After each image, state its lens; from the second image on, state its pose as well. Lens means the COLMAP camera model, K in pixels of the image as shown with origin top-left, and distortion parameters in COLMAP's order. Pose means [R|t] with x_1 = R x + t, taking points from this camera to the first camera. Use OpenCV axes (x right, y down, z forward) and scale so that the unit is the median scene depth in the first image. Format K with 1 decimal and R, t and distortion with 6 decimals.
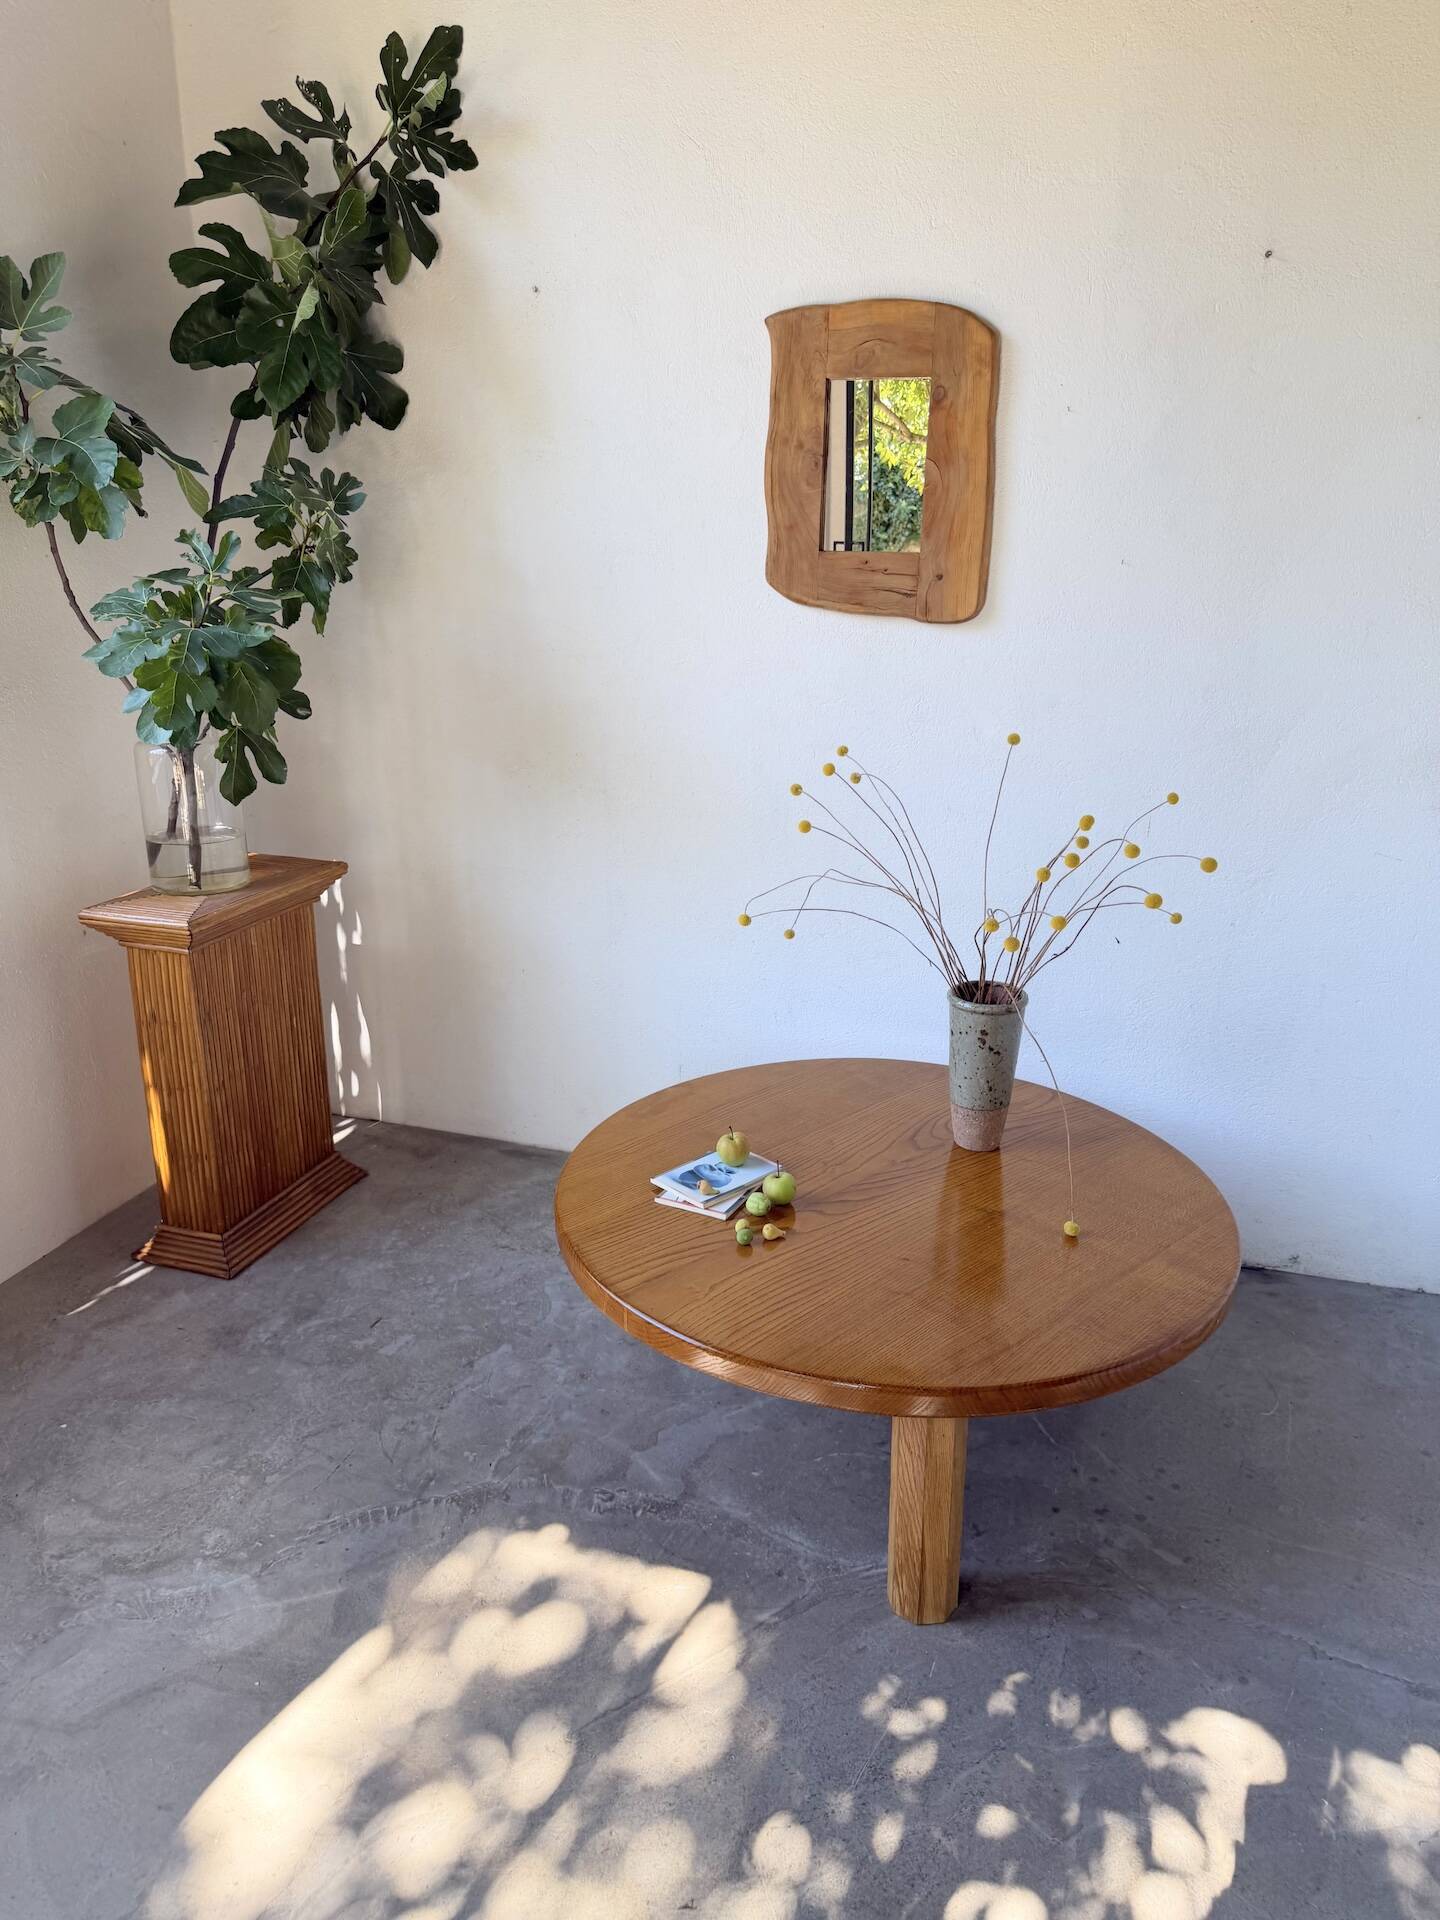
lens RADIAL K [[1364.6, 0, 712.6], [0, 1364.6, 936.5], [0, 0, 1]] dist [0.081798, -0.128642]
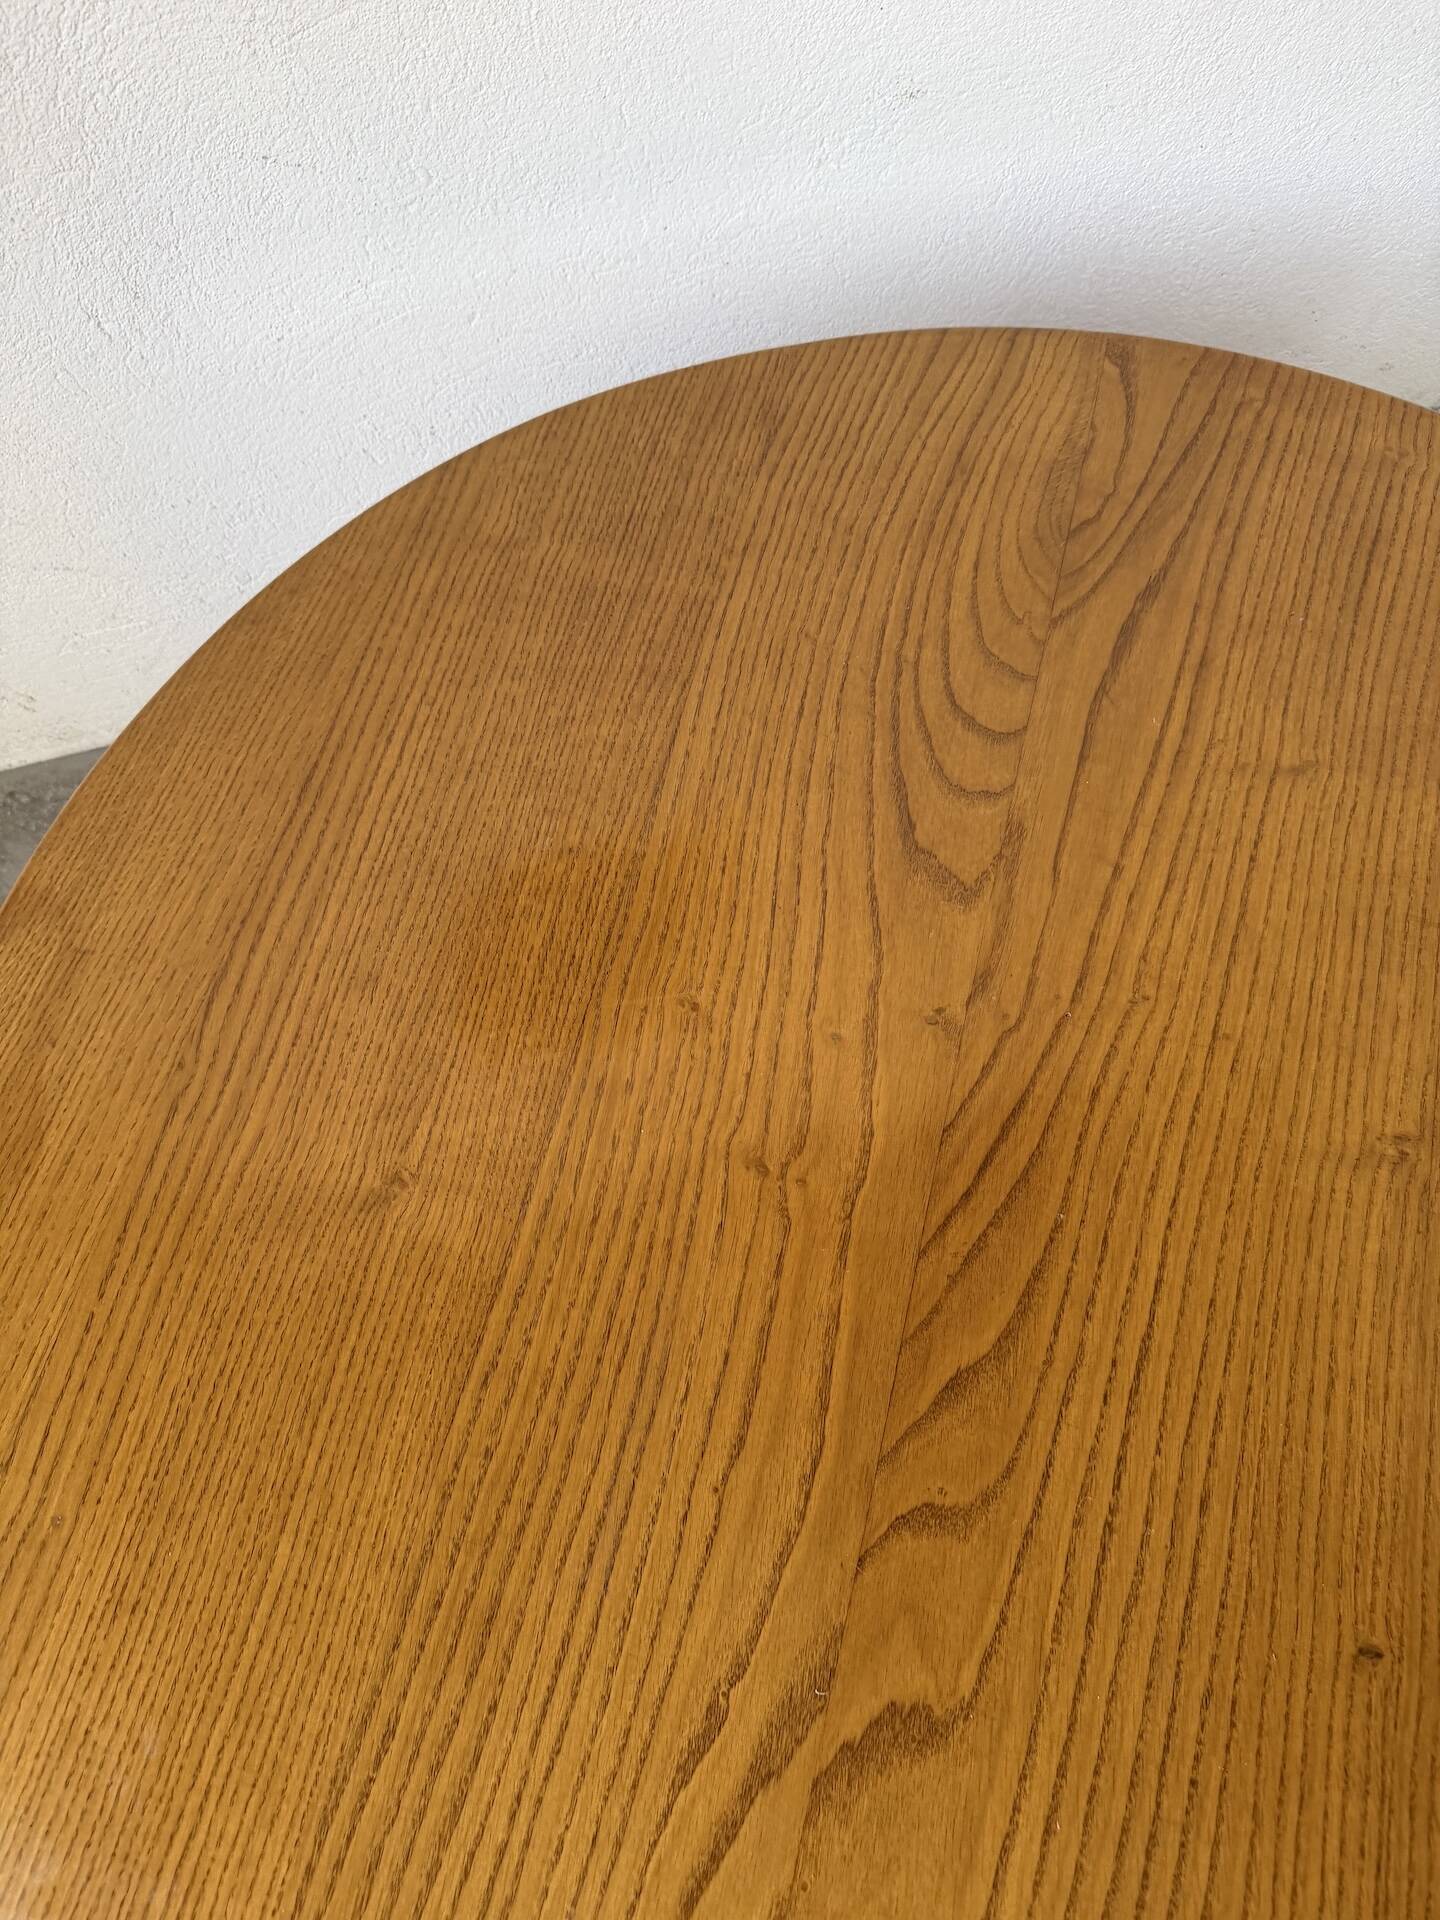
lens RADIAL K [[1354.9, 0, 718.3], [0, 1354.9, 961.7], [0, 0, 1]] dist [0.151957, -0.336854]
pose [[0.842439, -0.512278, 0.166939, 0.052534], [0.223347, 0.613997, 0.757050, -0.073582], [-0.490319, -0.600483, 0.631670, 0.882212]]
